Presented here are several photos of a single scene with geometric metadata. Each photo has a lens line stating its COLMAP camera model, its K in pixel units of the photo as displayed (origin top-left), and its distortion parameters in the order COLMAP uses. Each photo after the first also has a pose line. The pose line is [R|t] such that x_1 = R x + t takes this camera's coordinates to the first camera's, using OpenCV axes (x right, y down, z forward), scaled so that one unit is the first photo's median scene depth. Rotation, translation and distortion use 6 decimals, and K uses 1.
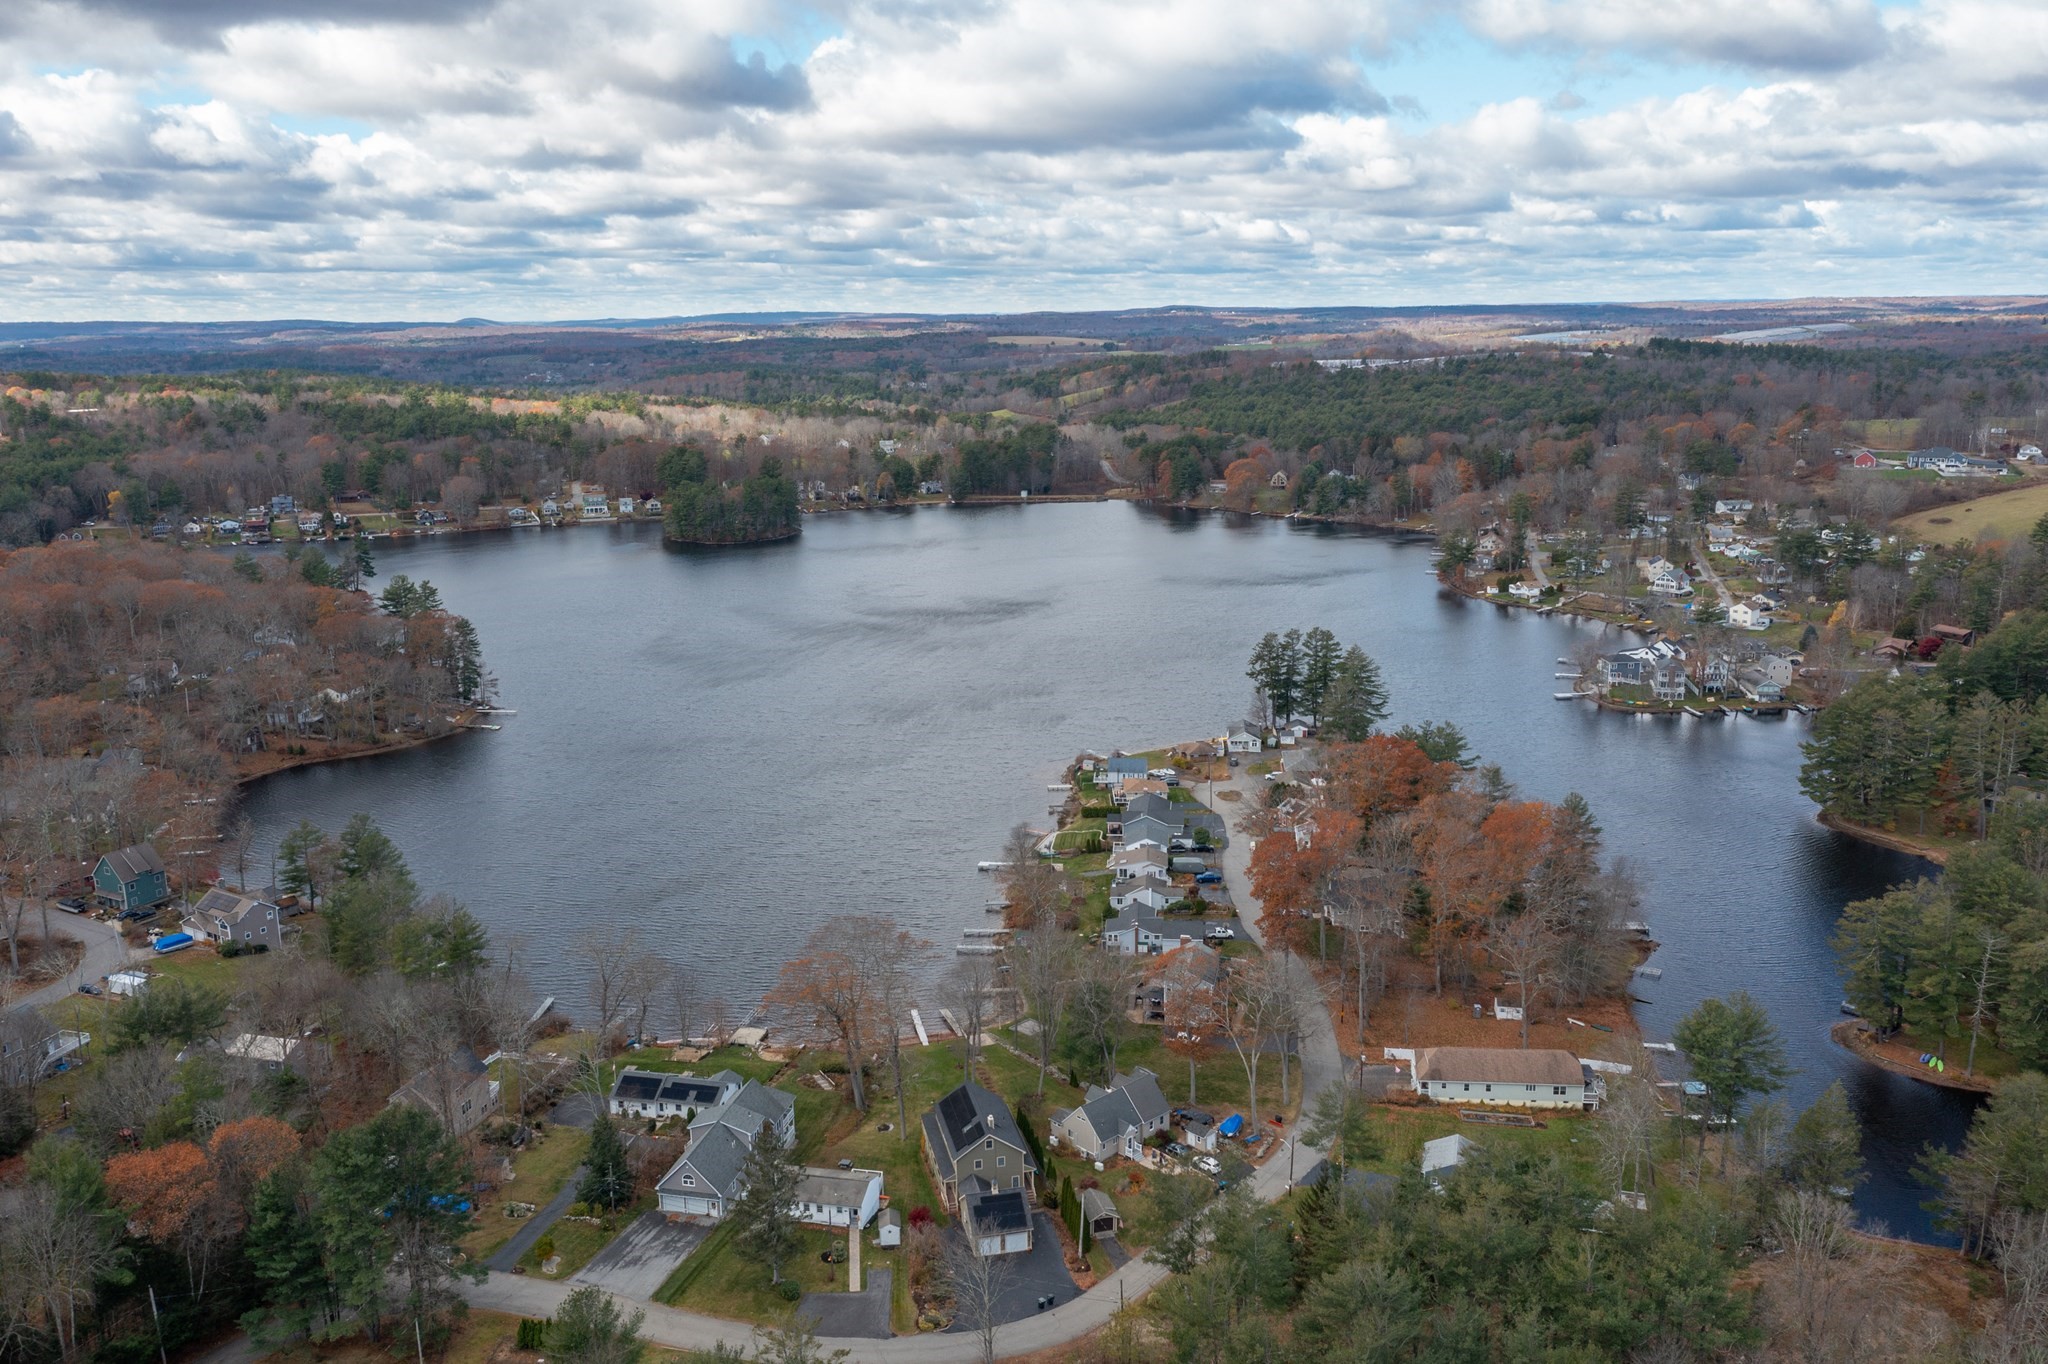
lens RADIAL K [[1578.6, 0, 1014.8], [0, 1578.6, 690.4], [0, 0, 1]] dist [-0.030340, 0.069090]
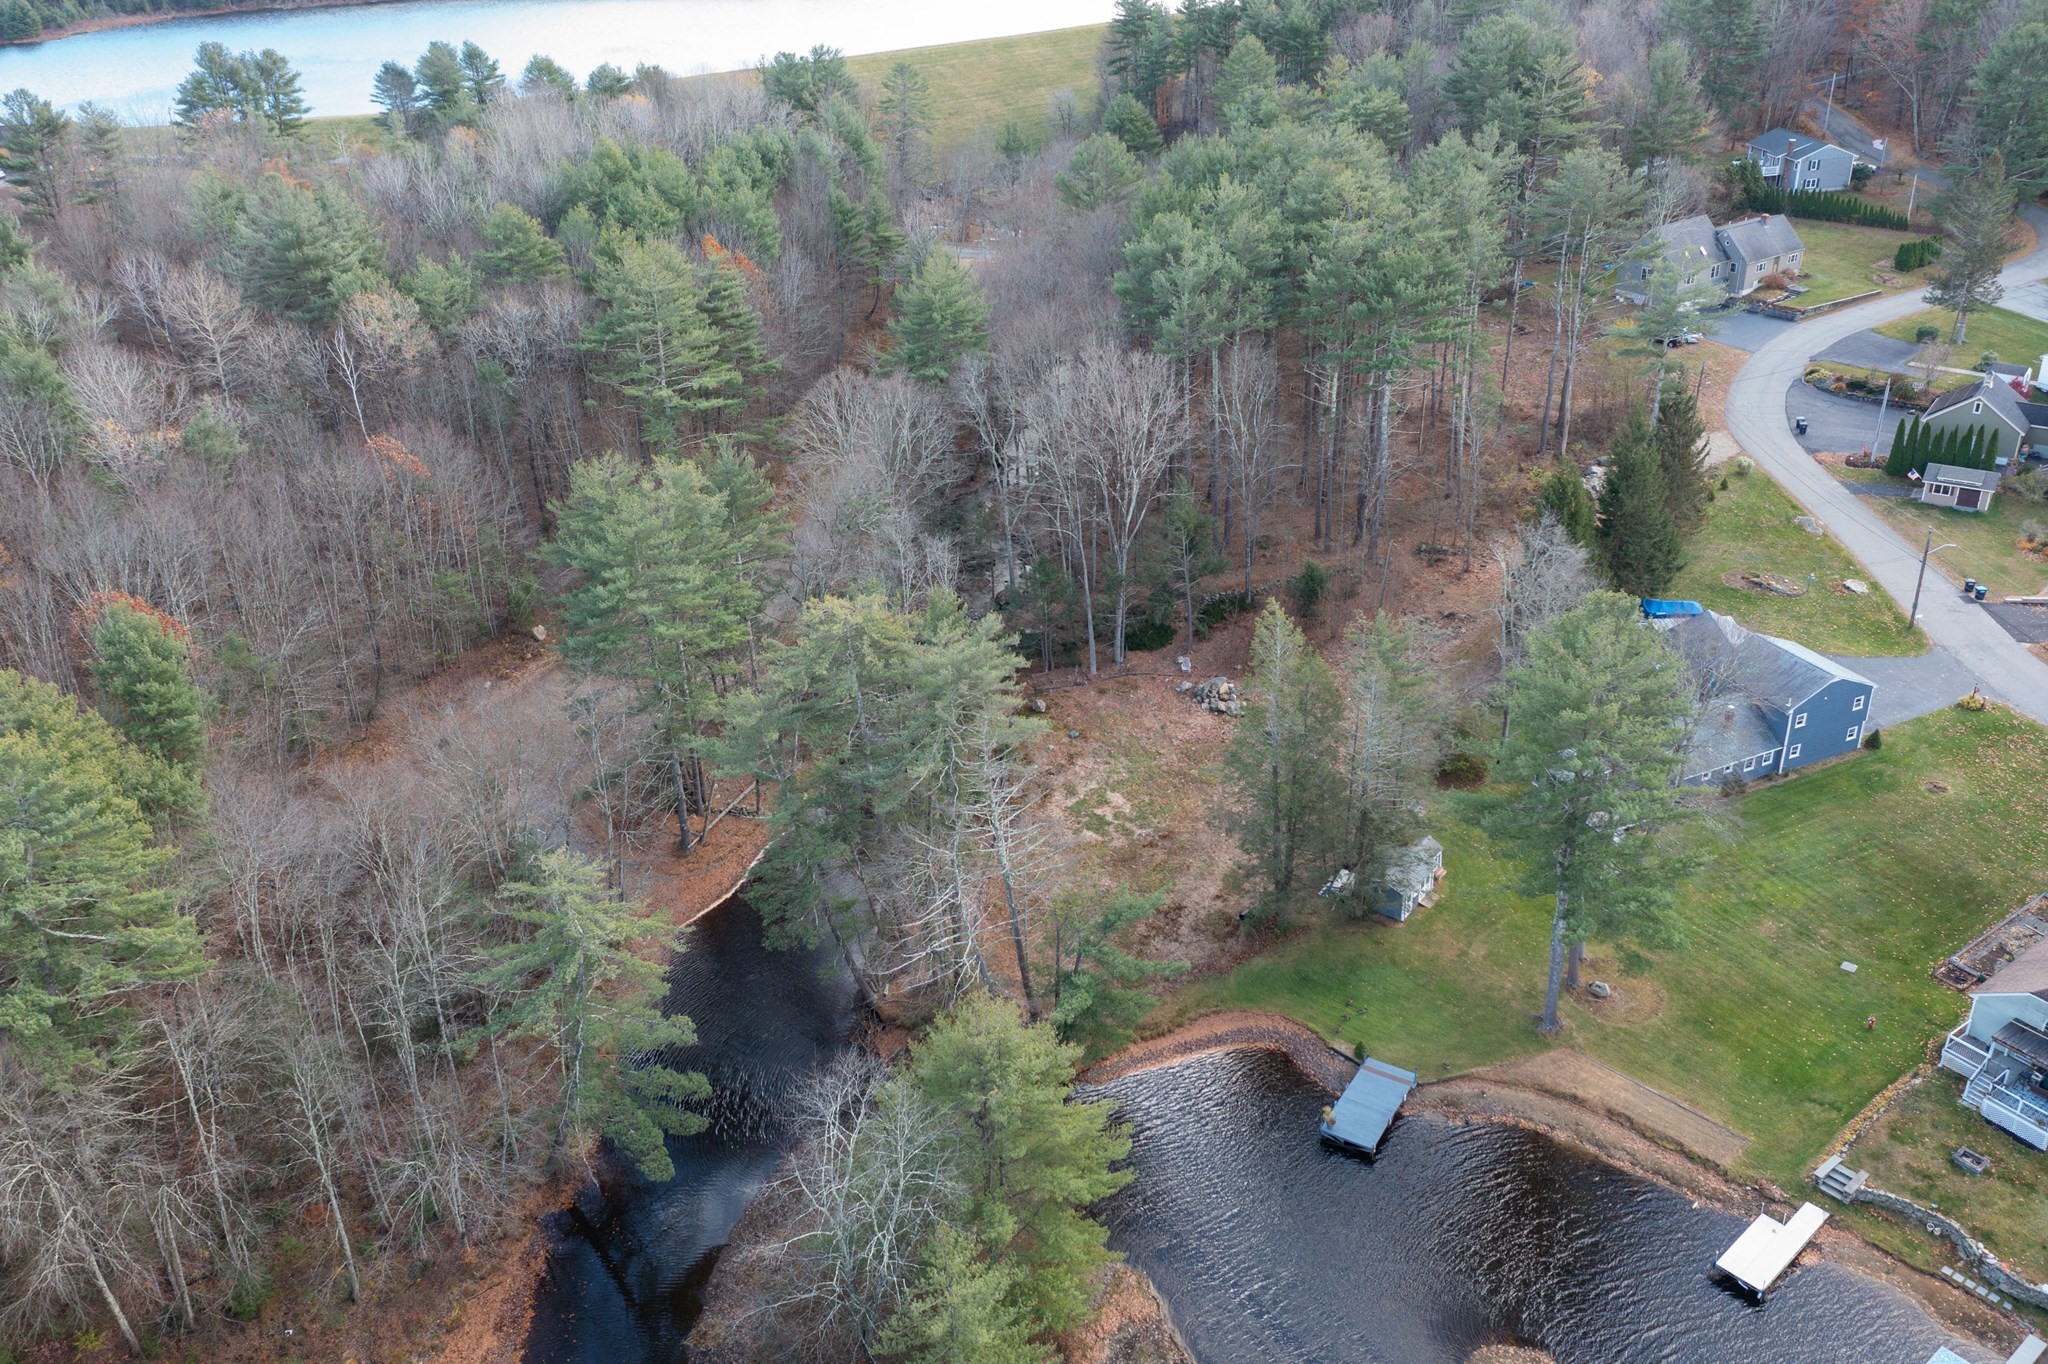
lens RADIAL K [[1633.1, 0, 1015.8], [0, 1633.1, 679.0], [0, 0, 1]] dist [-0.009013, 0.001668]
pose [[-0.763167, 0.357746, -0.538139, 0.354466], [-0.070668, 0.781575, 0.619796, -0.016227], [0.642325, 0.511037, -0.571191, 0.511677]]
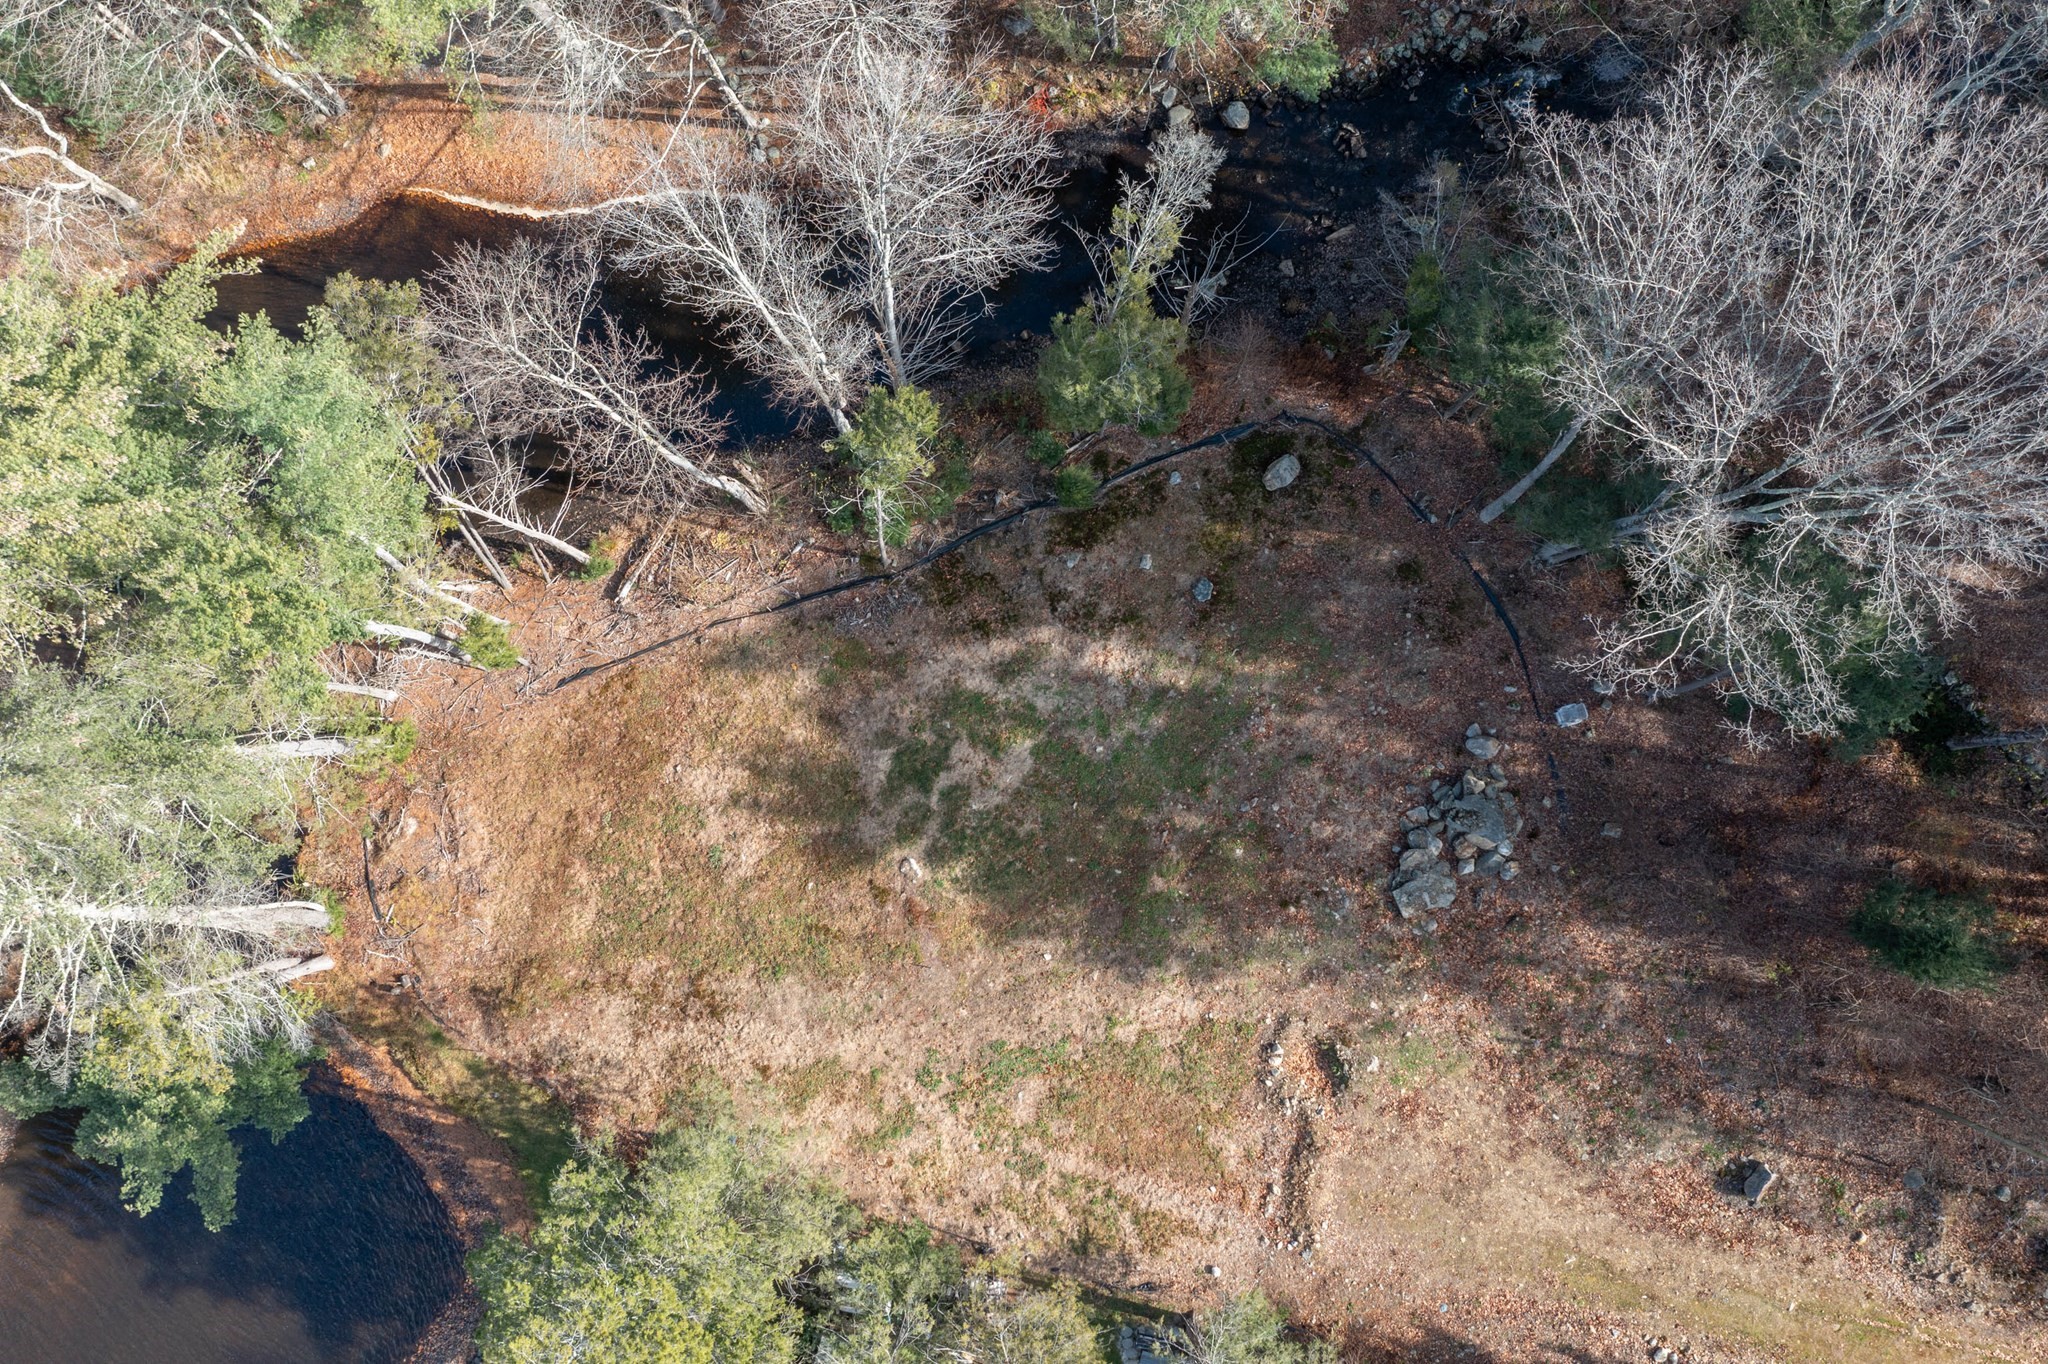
lens RADIAL K [[1578.6, 0, 1014.8], [0, 1578.6, 690.4], [0, 0, 1]] dist [-0.030340, 0.069090]
pose [[-0.904997, -0.410921, 0.110111, 0.197616], [0.173592, -0.120399, 0.977430, 0.037508], [-0.388389, 0.903686, 0.180294, 0.354960]]
